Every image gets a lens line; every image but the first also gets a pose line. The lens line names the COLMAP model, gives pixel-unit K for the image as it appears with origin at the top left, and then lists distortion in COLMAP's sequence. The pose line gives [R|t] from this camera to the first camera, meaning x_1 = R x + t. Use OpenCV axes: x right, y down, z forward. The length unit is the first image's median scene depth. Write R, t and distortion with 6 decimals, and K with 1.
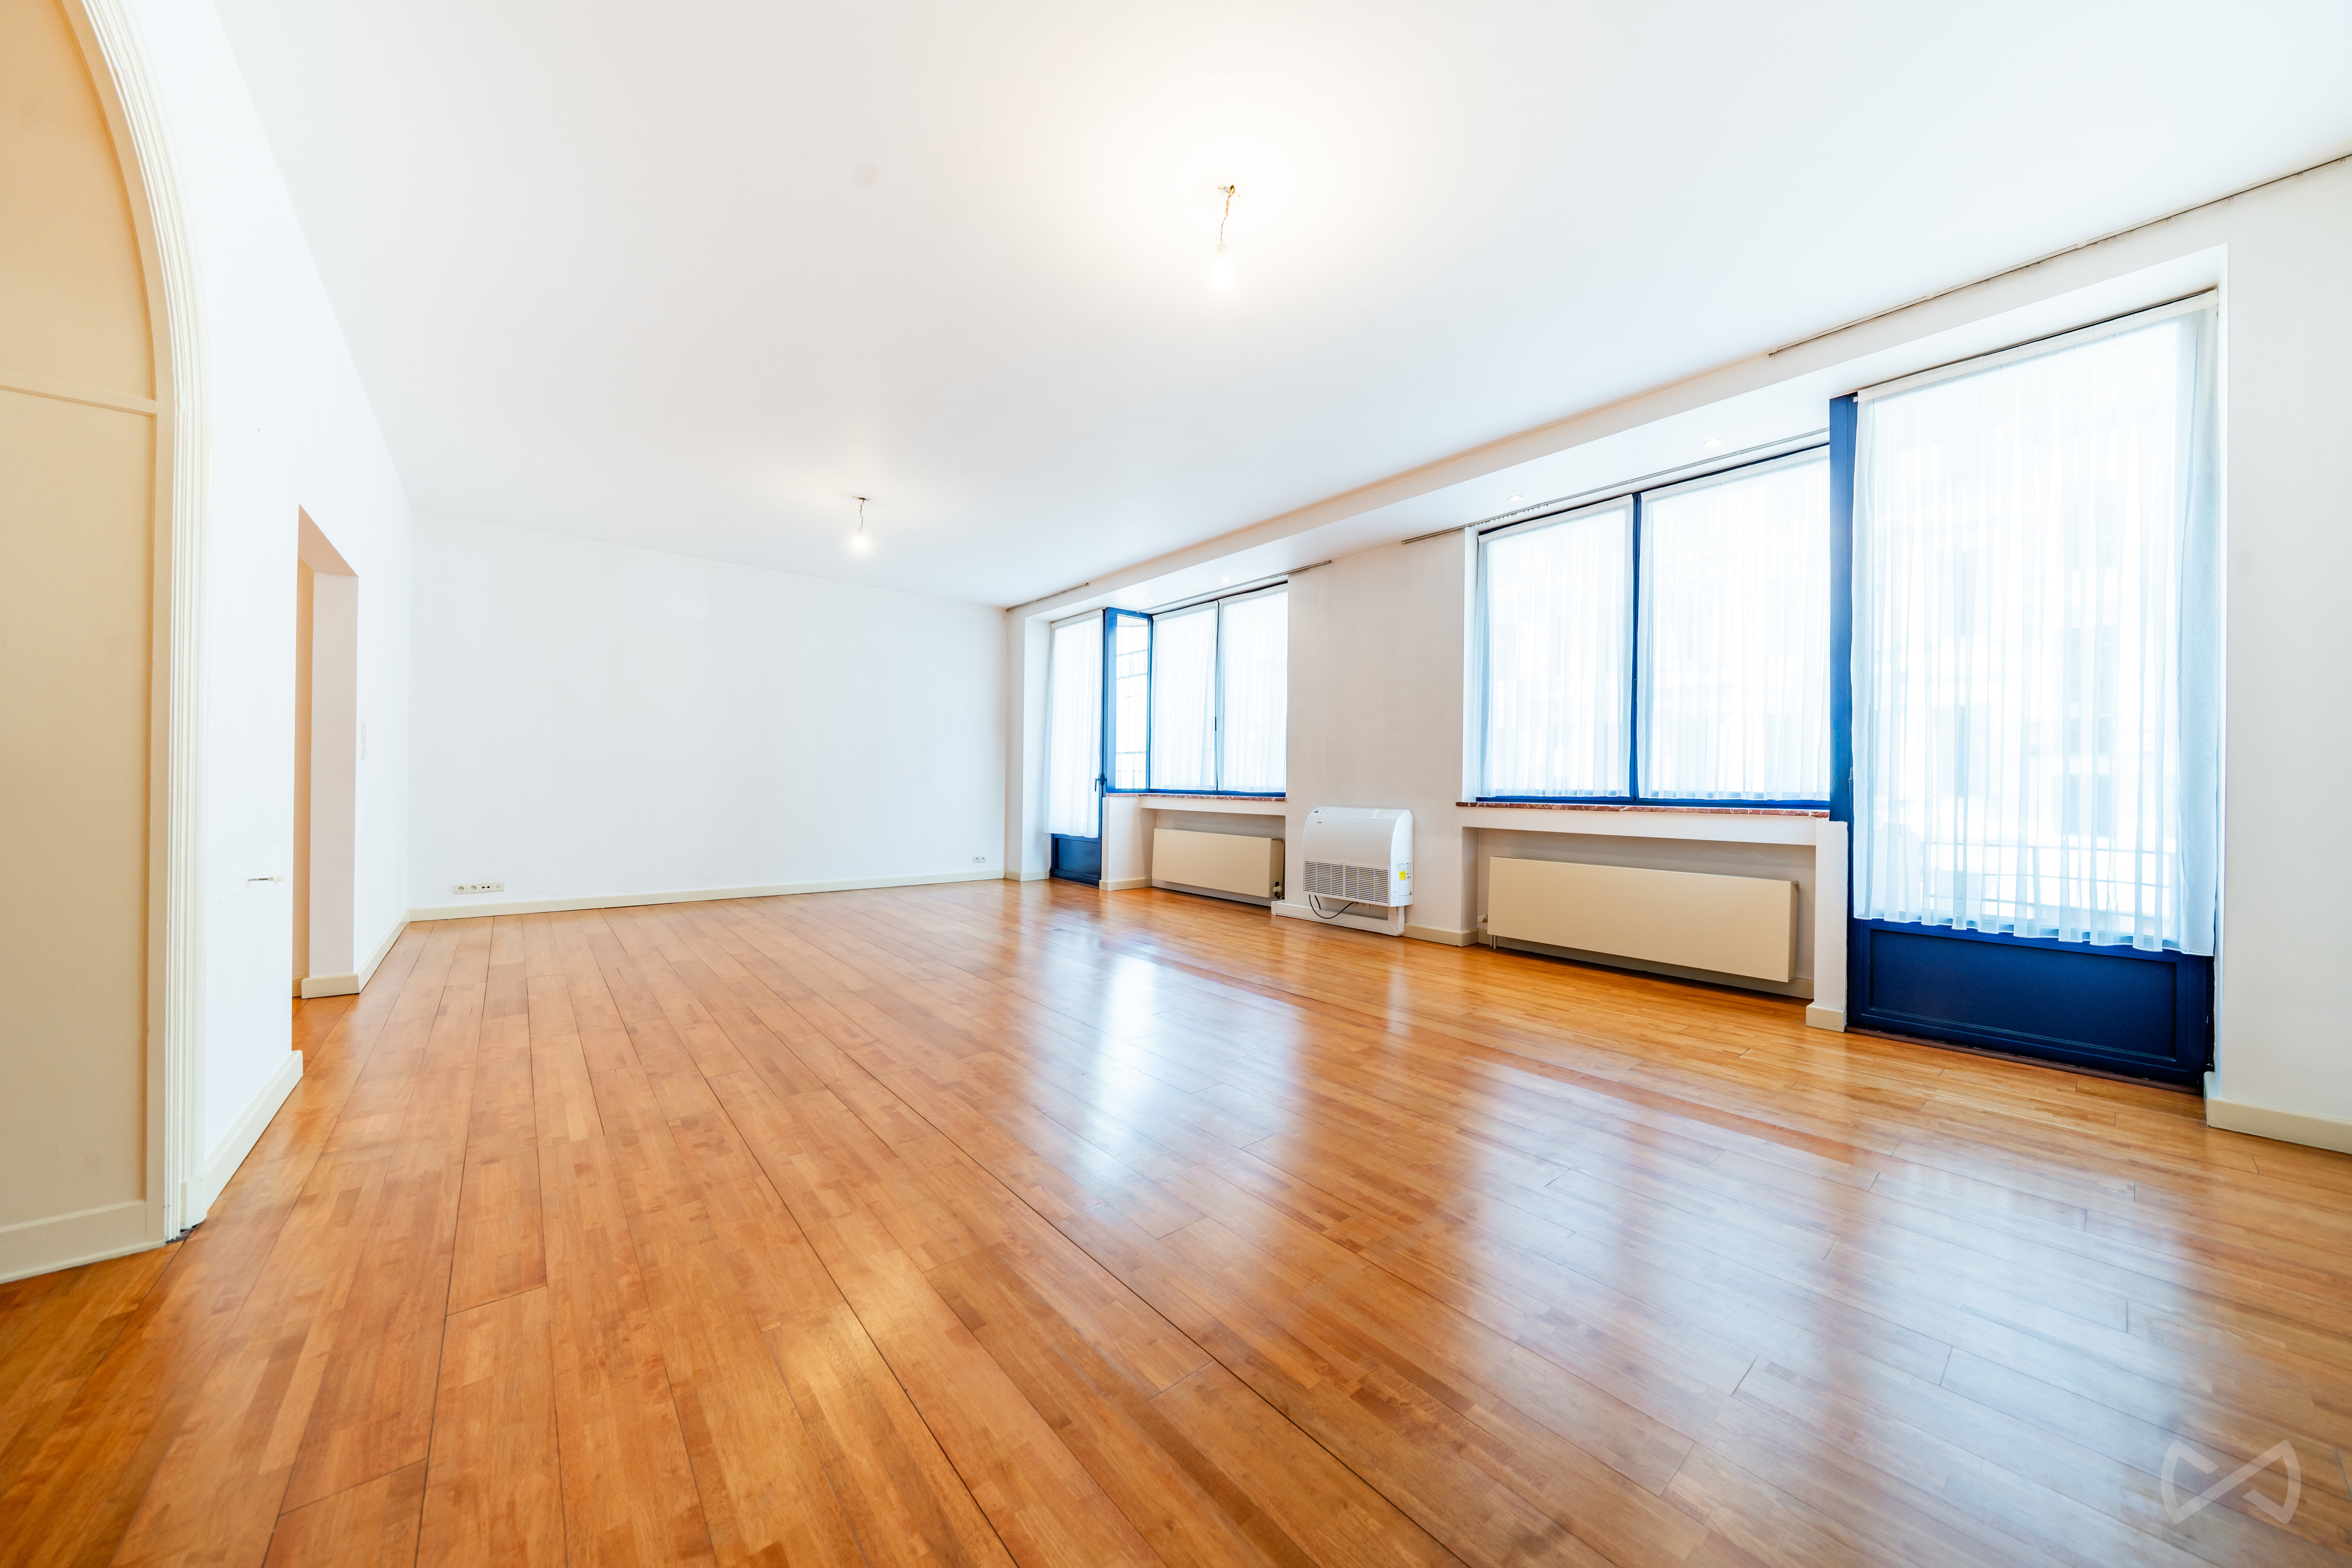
lens RADIAL K [[809.3, 0, 1163.7], [0, 809.3, 781.1], [0, 0, 1]] dist [-0.004220, -0.000243]
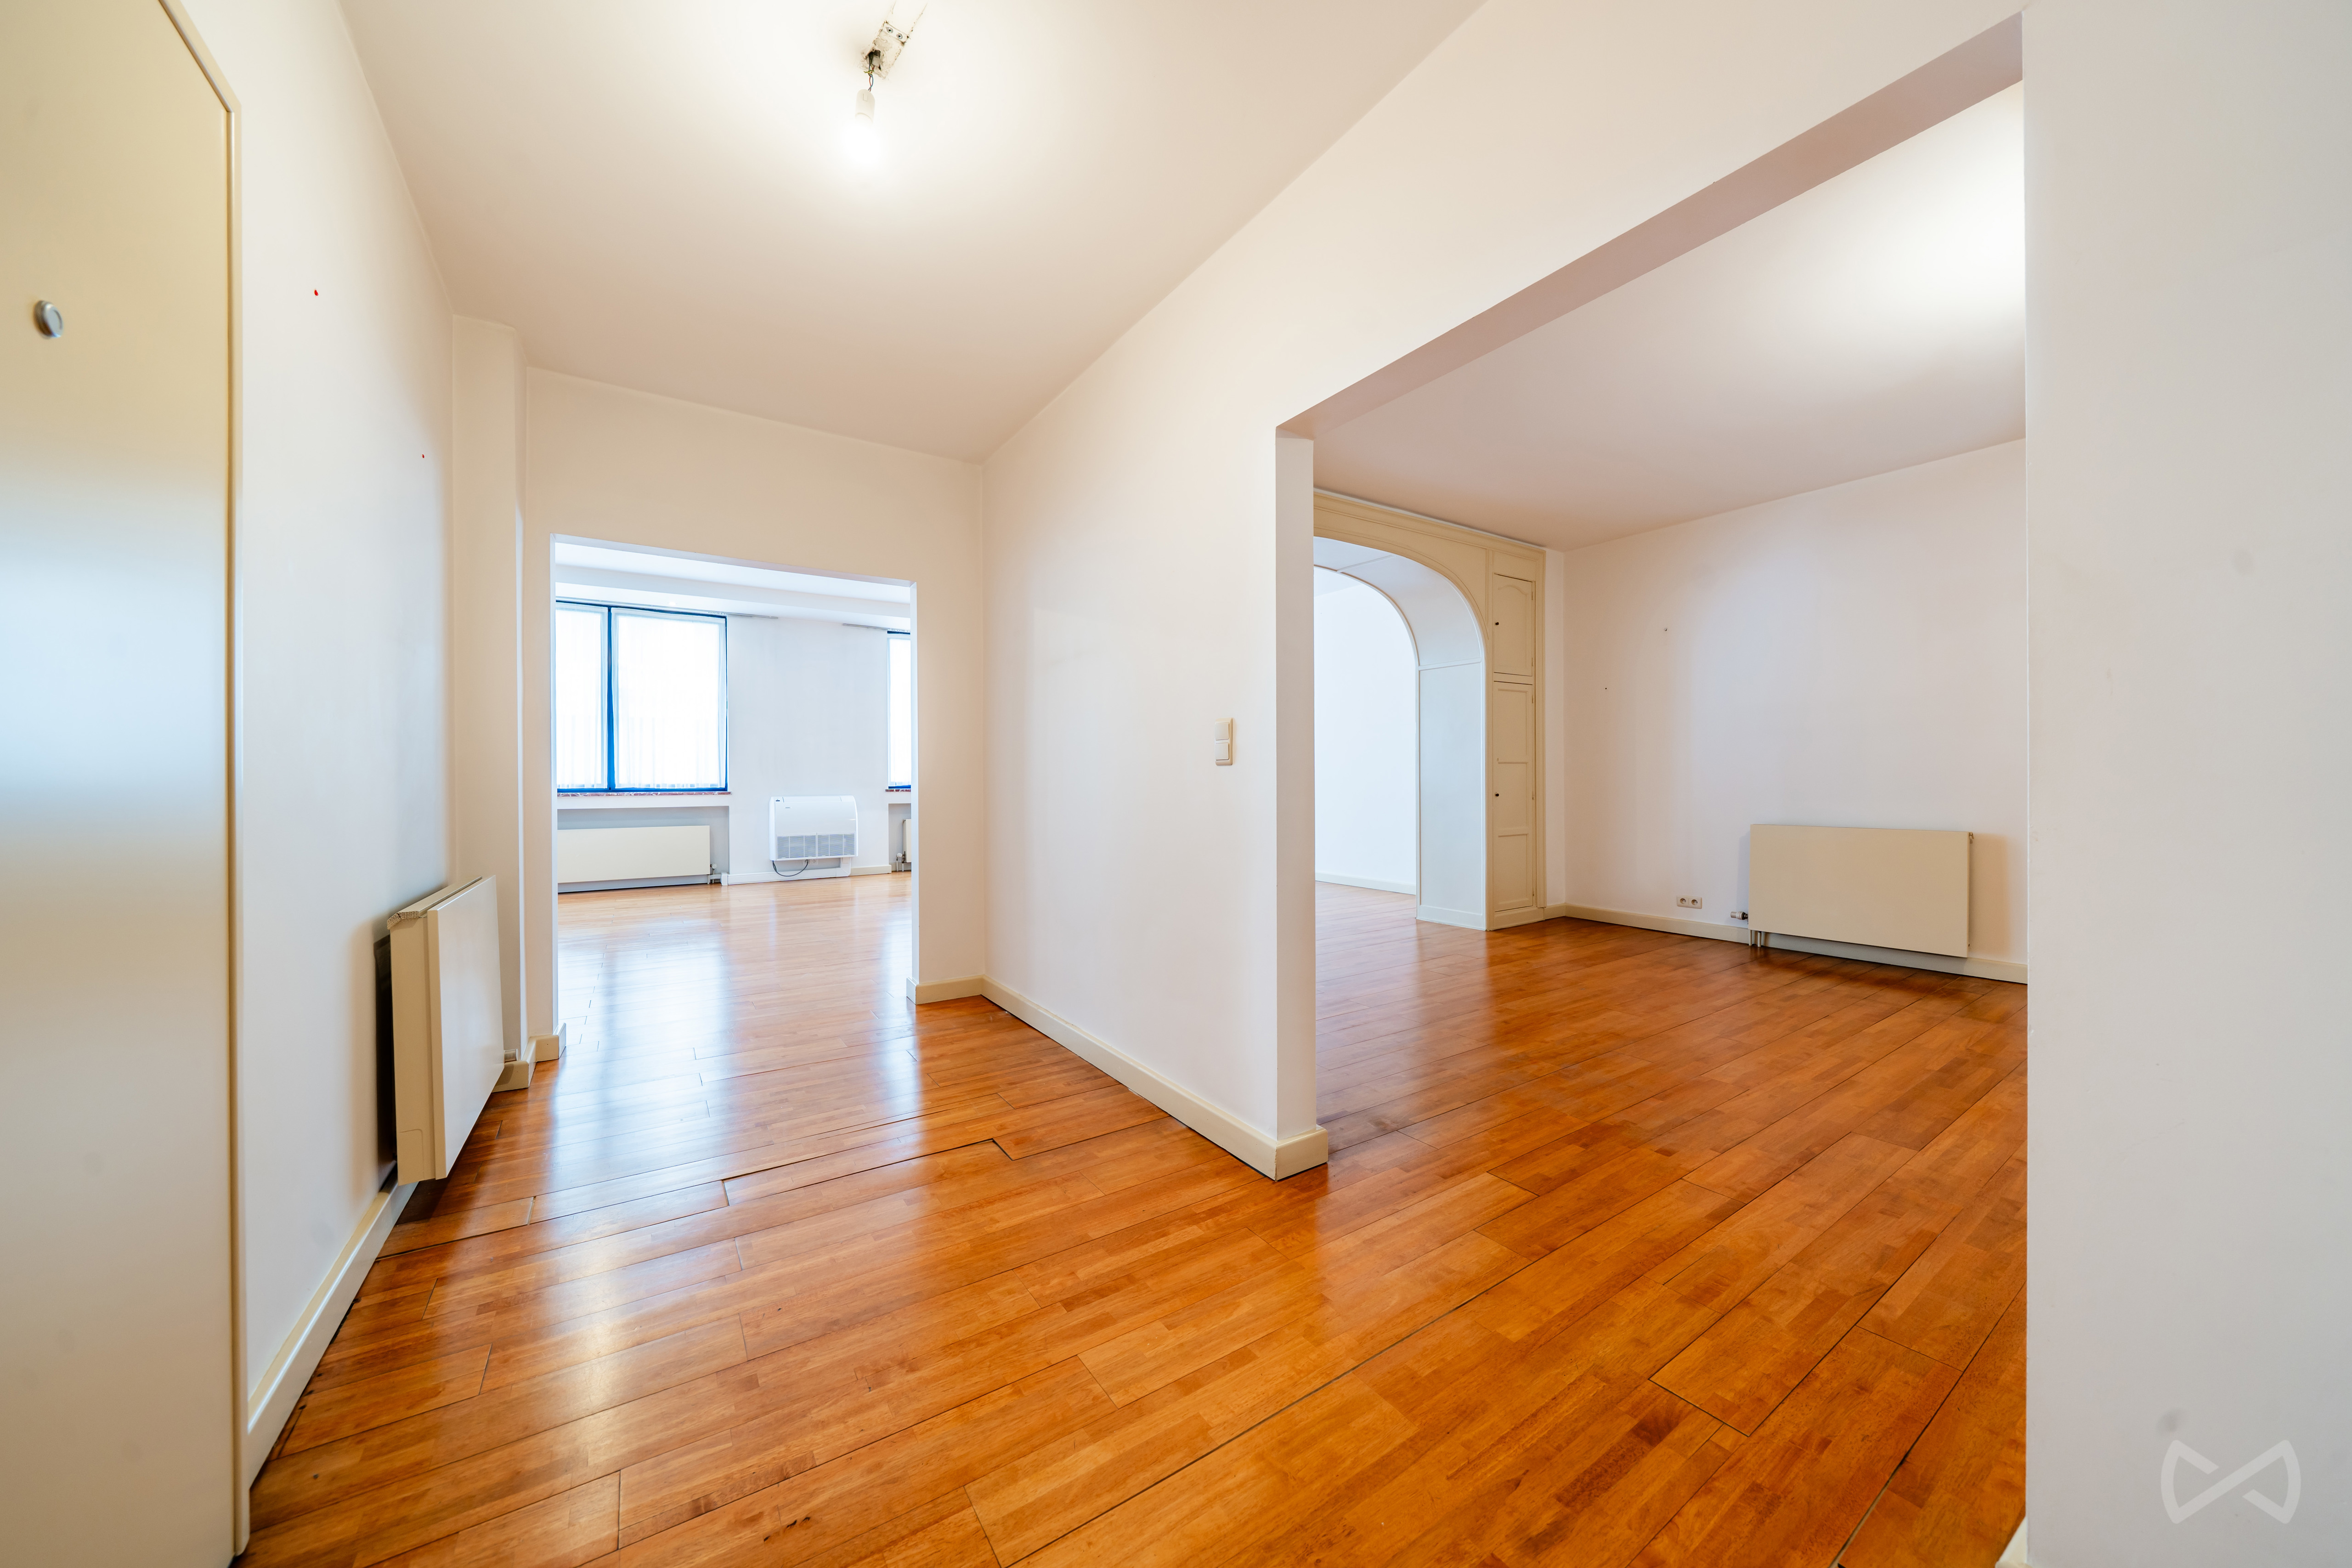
lens RADIAL K [[809.3, 0, 1181.5], [0, 809.3, 786.0], [0, 0, 1]] dist [-0.004220, -0.000243]
pose [[0.084792, -0.017539, 0.996244, -1.230135], [0.006490, 0.999834, 0.017050, -0.006433], [-0.996378, 0.005020, 0.084892, 0.221209]]
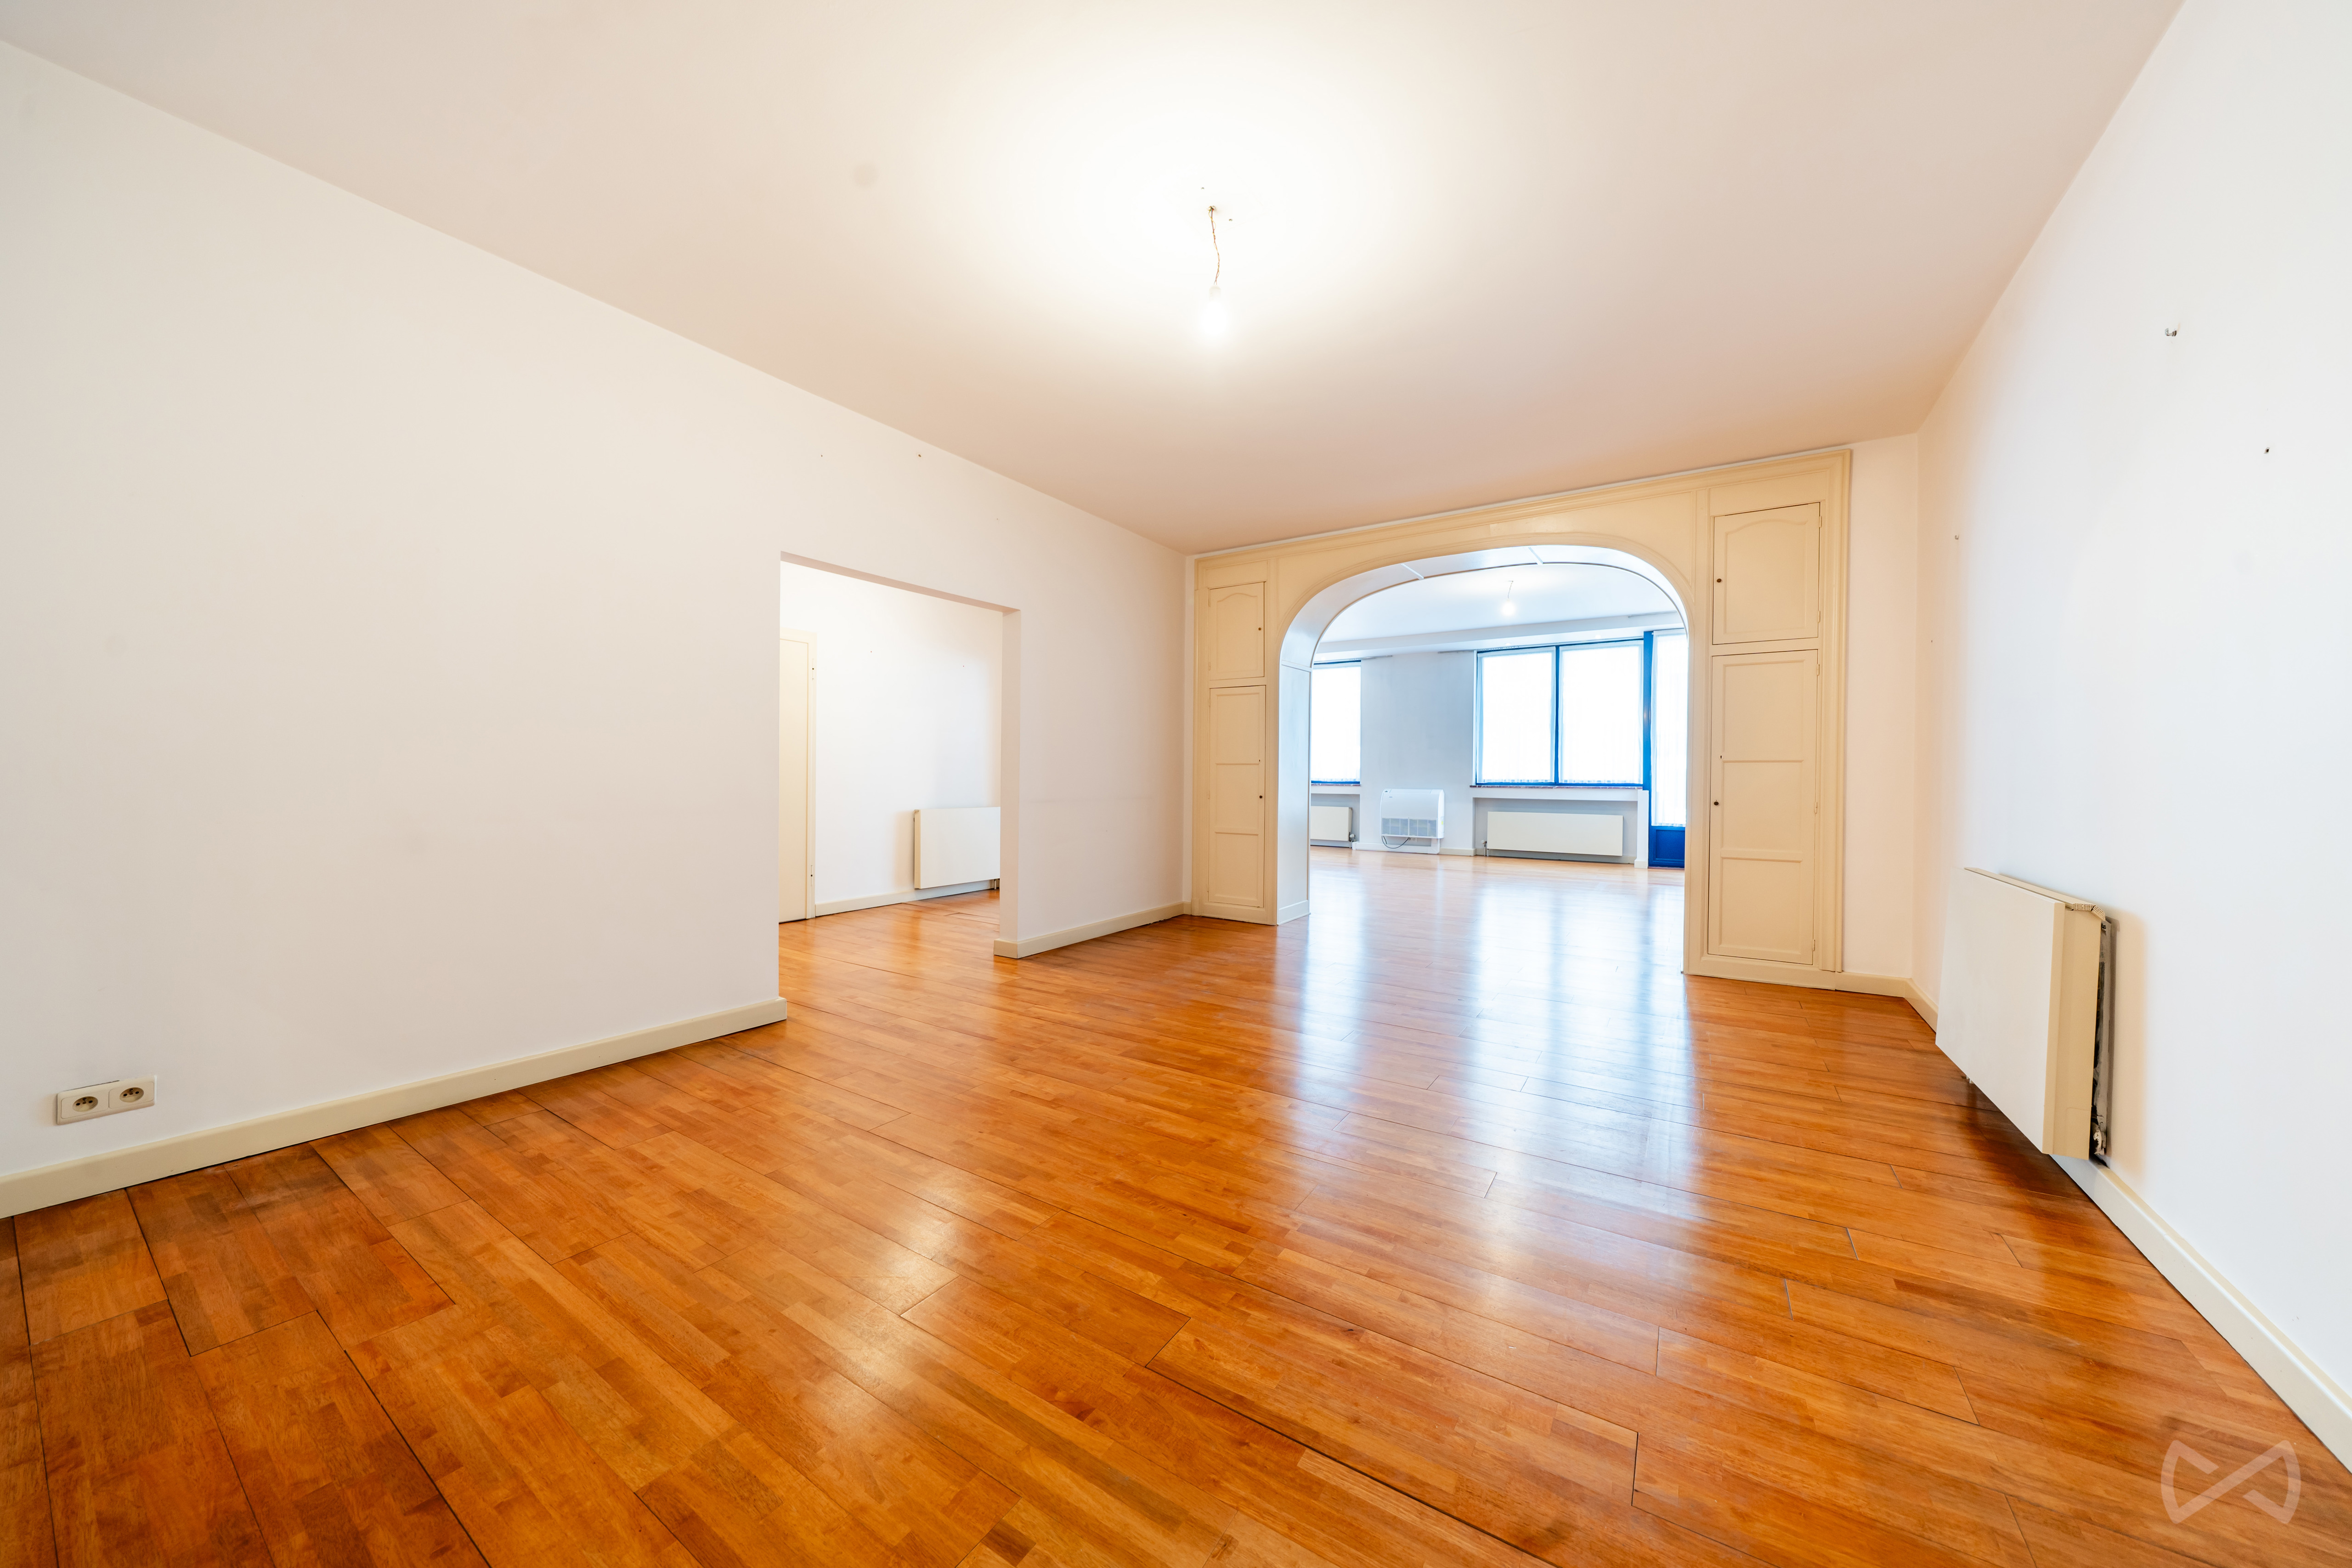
lens RADIAL K [[809.3, 0, 1166.1], [0, 809.3, 781.5], [0, 0, 1]] dist [-0.004220, -0.000243]
pose [[0.956450, -0.001940, 0.291890, -0.915701], [-0.001494, 0.999932, 0.011540, -0.005303], [-0.291892, -0.011473, 0.956382, -0.683040]]
